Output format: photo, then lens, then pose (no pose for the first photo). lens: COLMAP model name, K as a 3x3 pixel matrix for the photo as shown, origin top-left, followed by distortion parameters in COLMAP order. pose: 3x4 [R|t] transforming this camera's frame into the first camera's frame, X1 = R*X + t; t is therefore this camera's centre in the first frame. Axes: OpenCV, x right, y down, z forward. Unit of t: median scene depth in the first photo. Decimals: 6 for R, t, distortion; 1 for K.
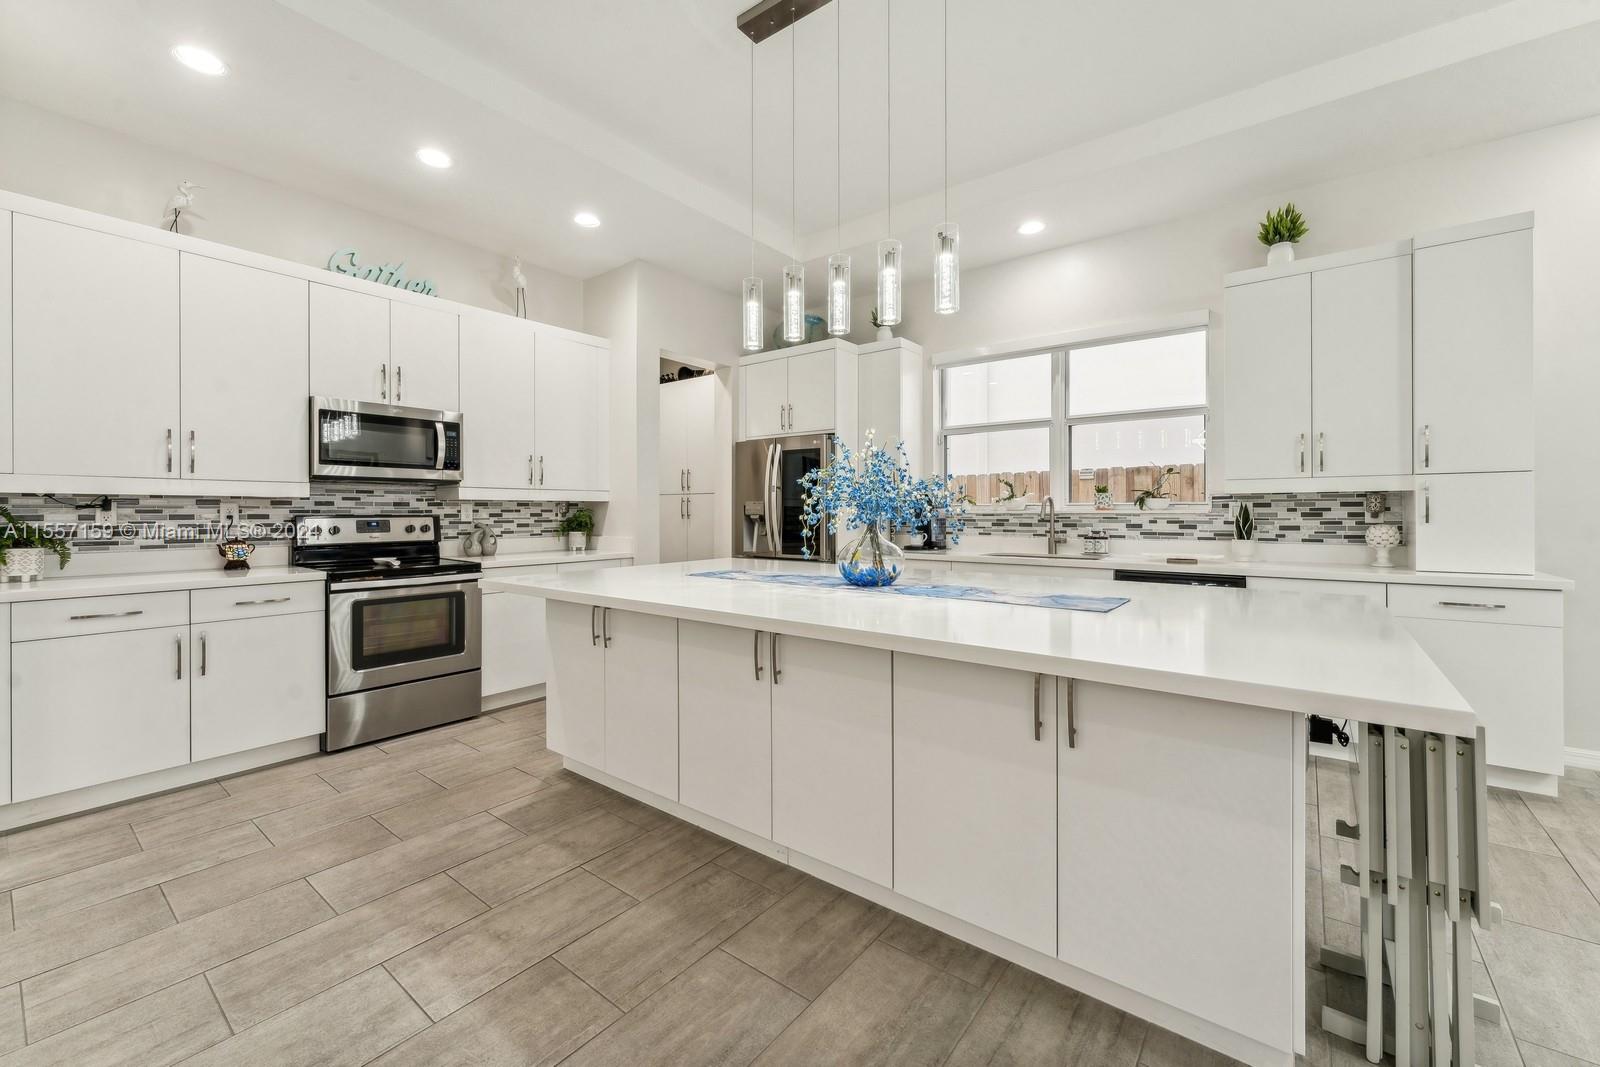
lens RADIAL K [[646.3, 0, 805.0], [0, 646.3, 507.8], [0, 0, 1]] dist [0.000098, 0.000448]
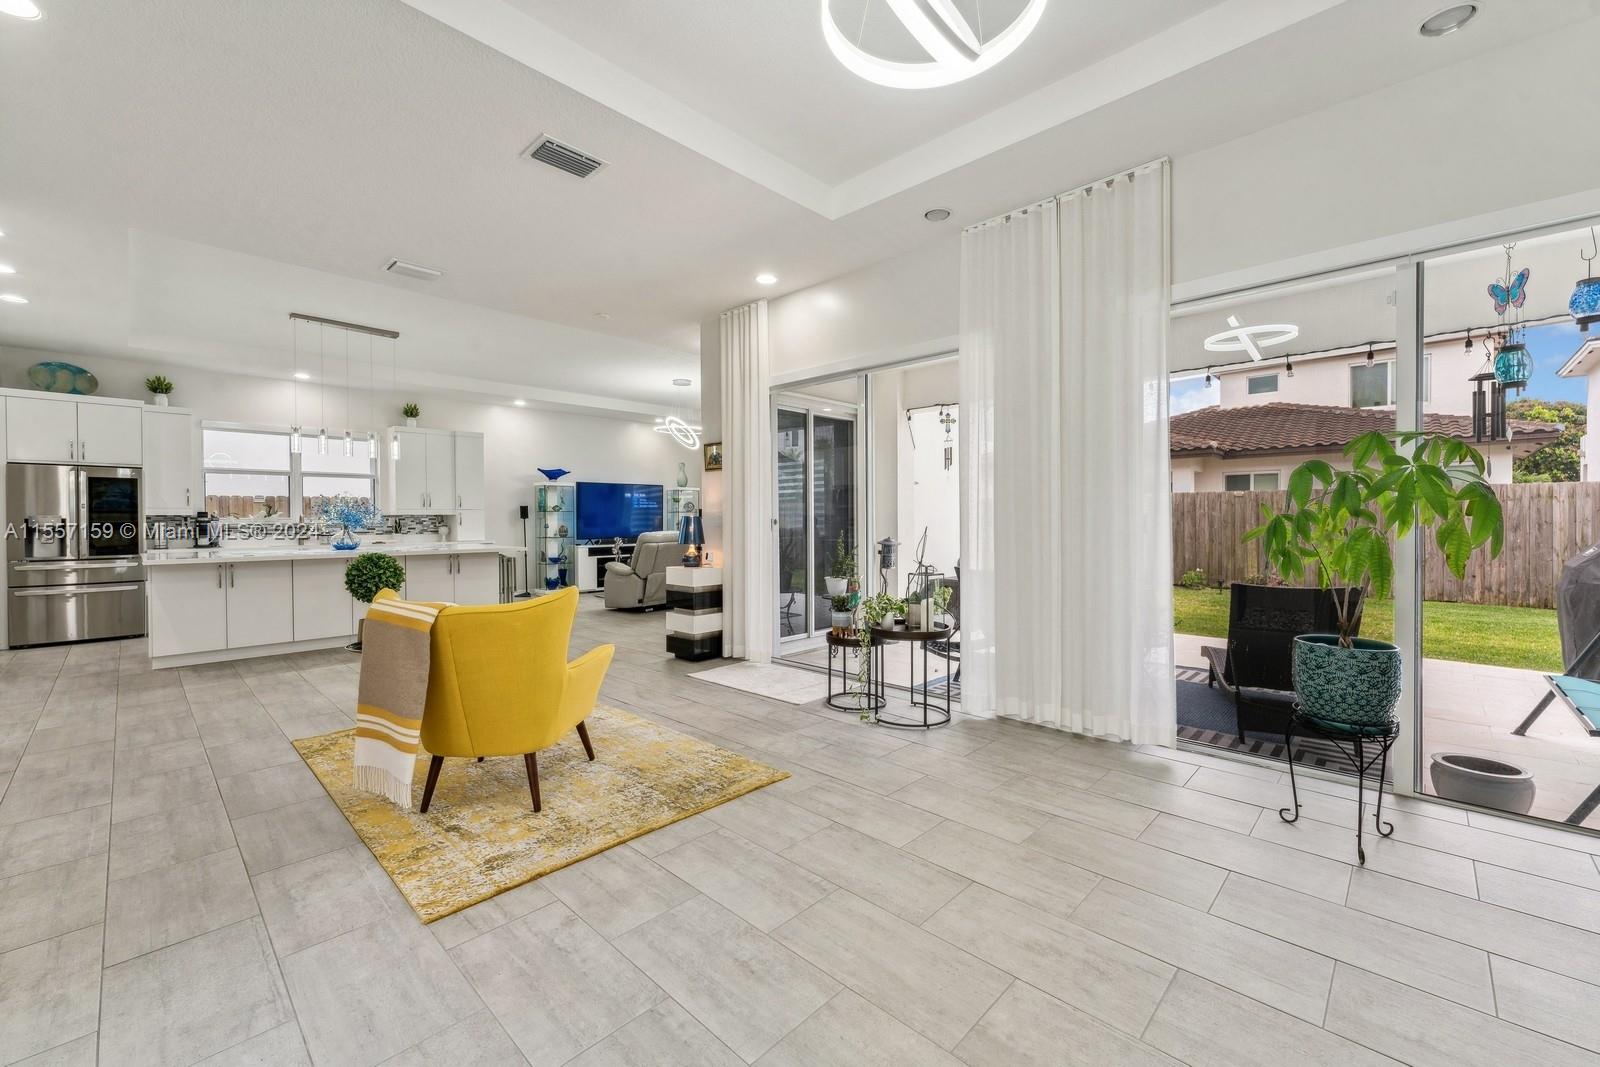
lens RADIAL K [[646.3, 0, 800.6], [0, 646.3, 526.4], [0, 0, 1]] dist [0.000098, 0.000448]
pose [[0.103136, -0.009559, 0.994621, -1.619740], [-0.001336, 0.999952, 0.009748, -0.003730], [-0.994666, -0.002335, 0.103118, -0.784198]]
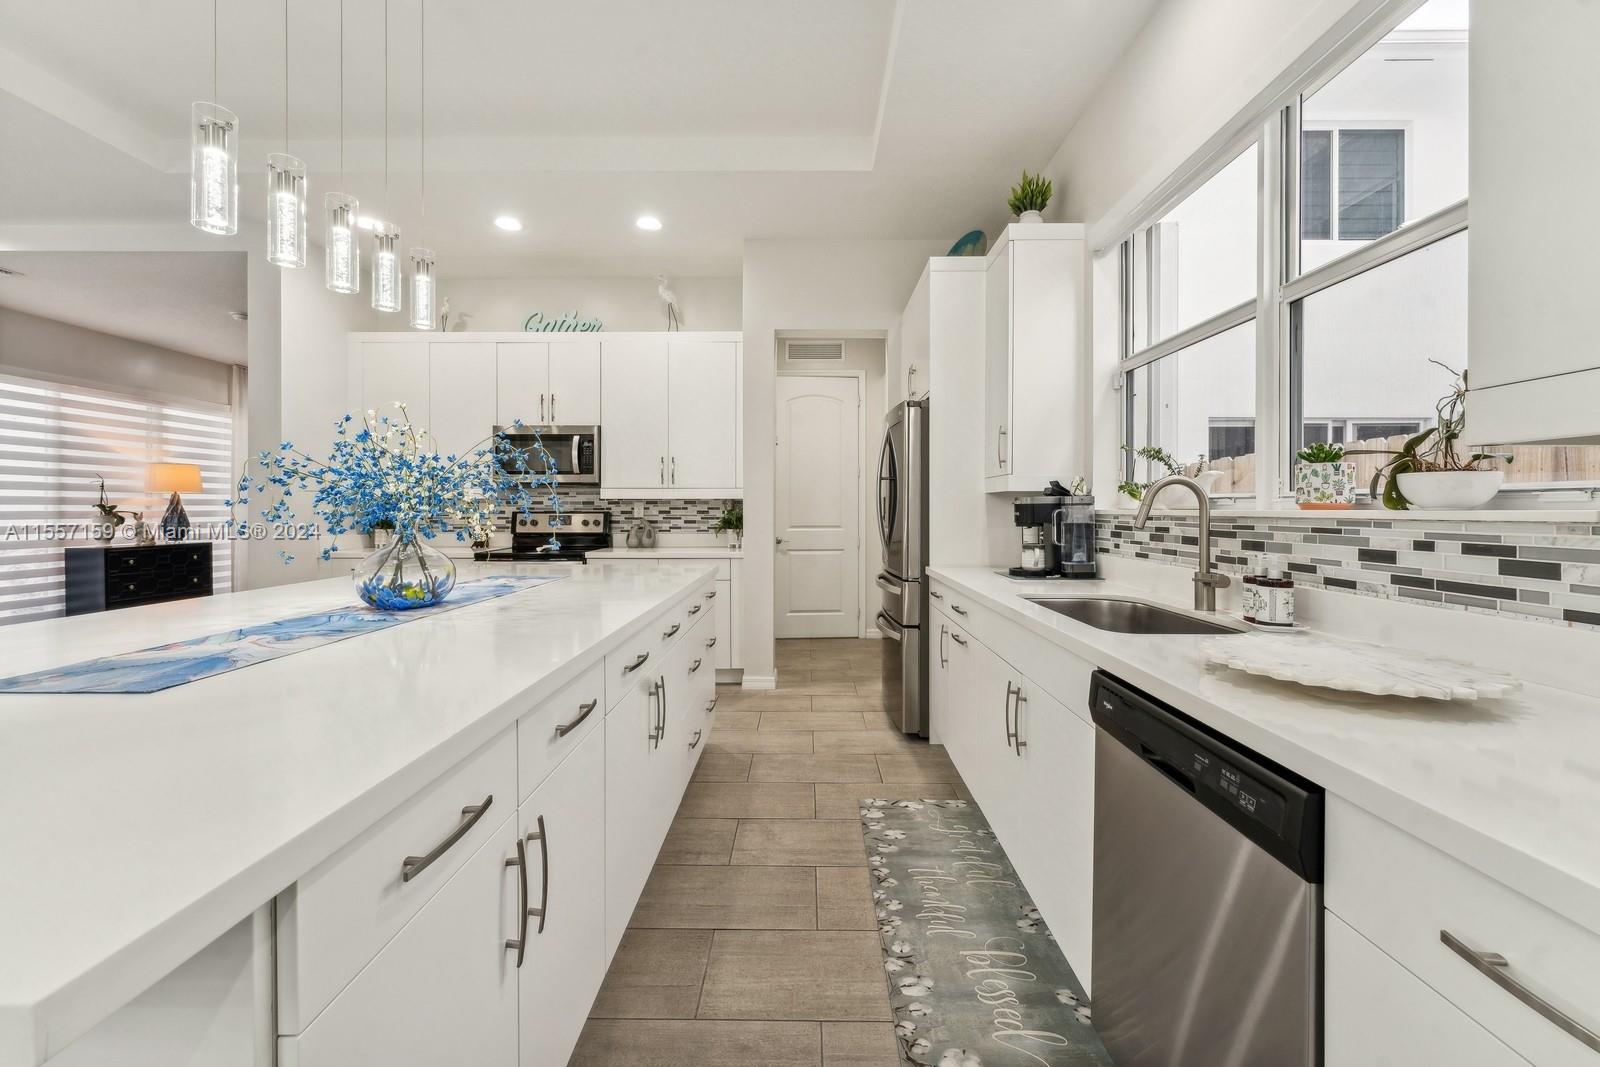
lens RADIAL K [[646.3, 0, 787.1], [0, 646.3, 511.9], [0, 0, 1]] dist [0.000098, 0.000448]
pose [[0.598950, 0.006050, -0.800763, 0.672660], [0.003487, 0.999942, 0.010163, 0.000268], [0.800779, -0.008880, 0.598895, 0.613986]]
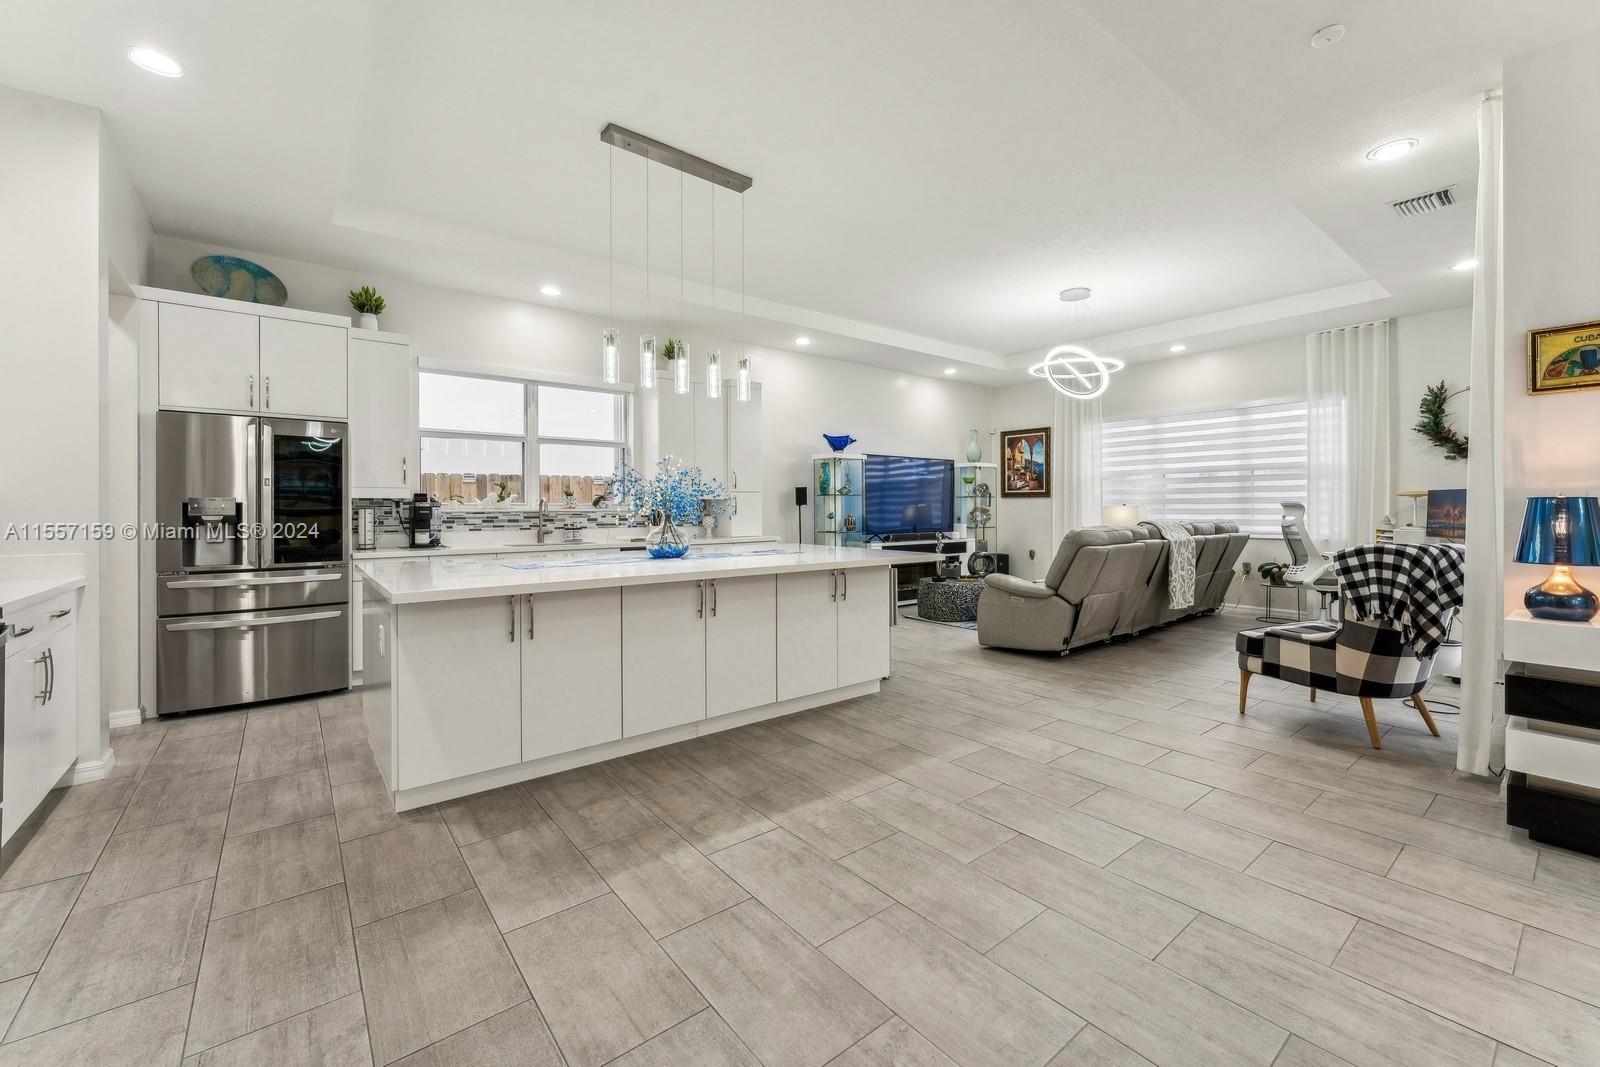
lens RADIAL K [[646.3, 0, 786.9], [0, 646.3, 506.5], [0, 0, 1]] dist [0.000098, 0.000448]
pose [[0.247190, 0.004149, 0.968958, -0.889390], [-0.002640, 0.999990, -0.003608, 0.002834], [-0.968964, -0.001666, 0.247198, 0.246450]]
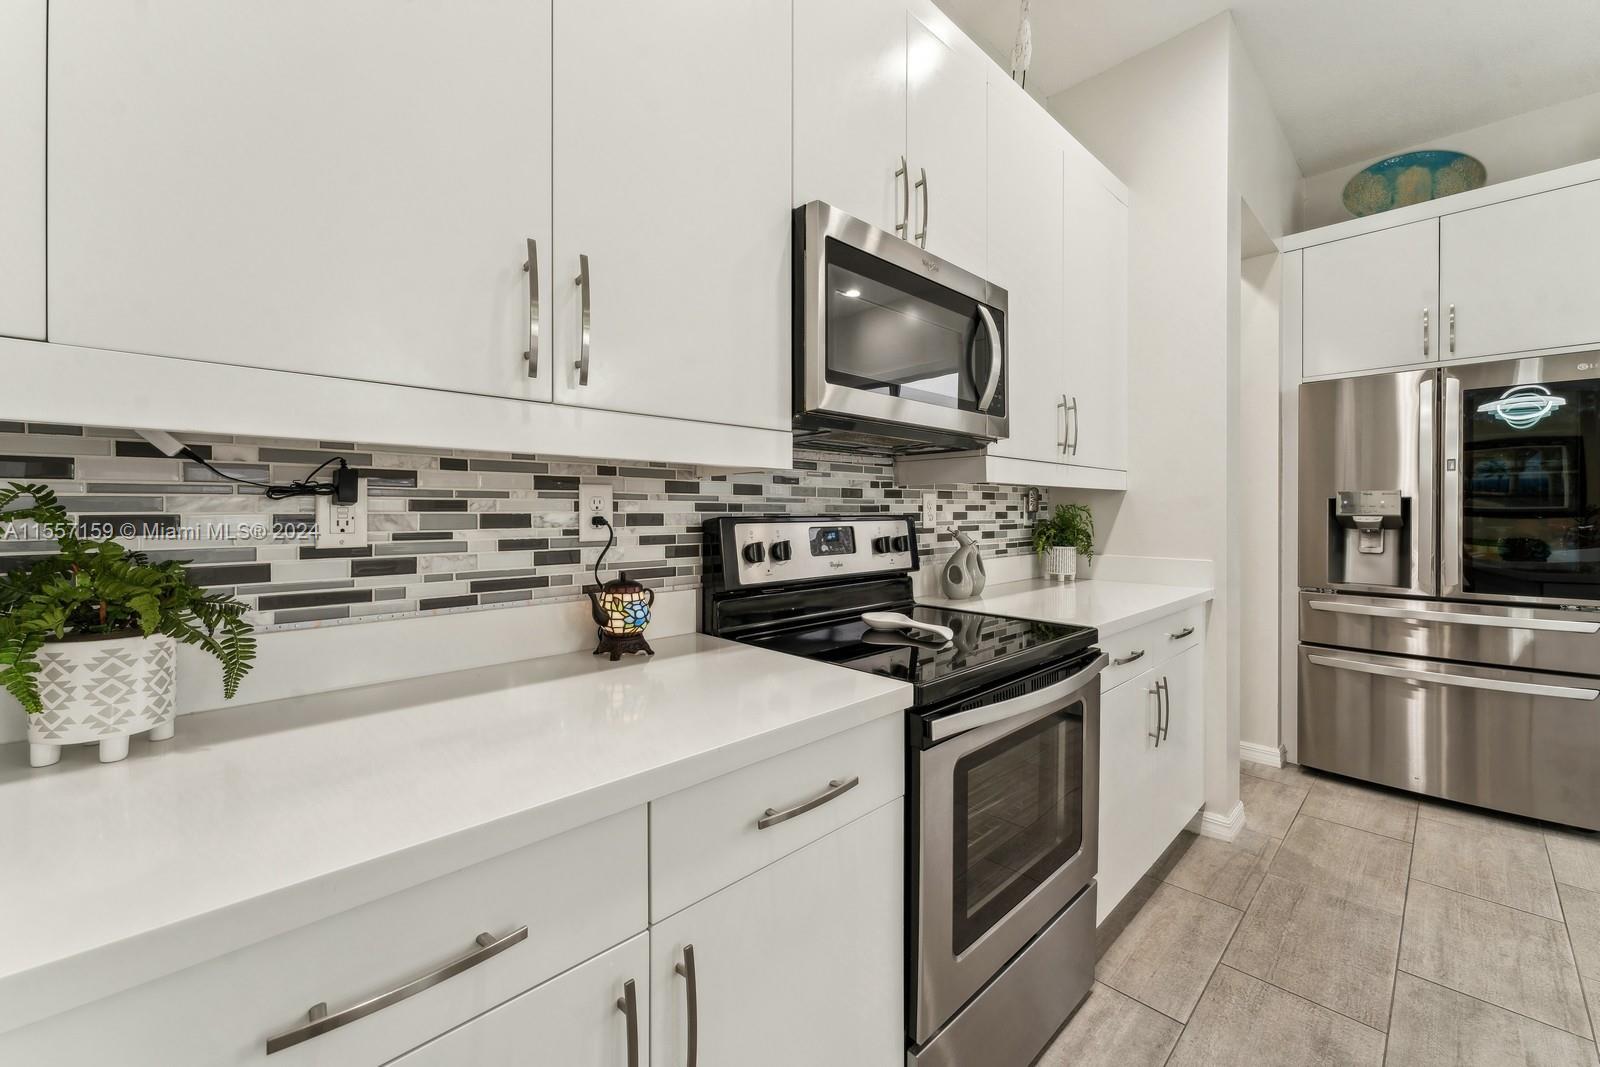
lens RADIAL K [[646.3, 0, 808.6], [0, 646.3, 517.0], [0, 0, 1]] dist [0.000098, 0.000448]
pose [[0.991989, 0.000943, -0.126324, -0.658241], [0.000805, 0.999905, 0.013780, 0.006116], [0.126325, -0.013771, 0.991893, 0.574379]]
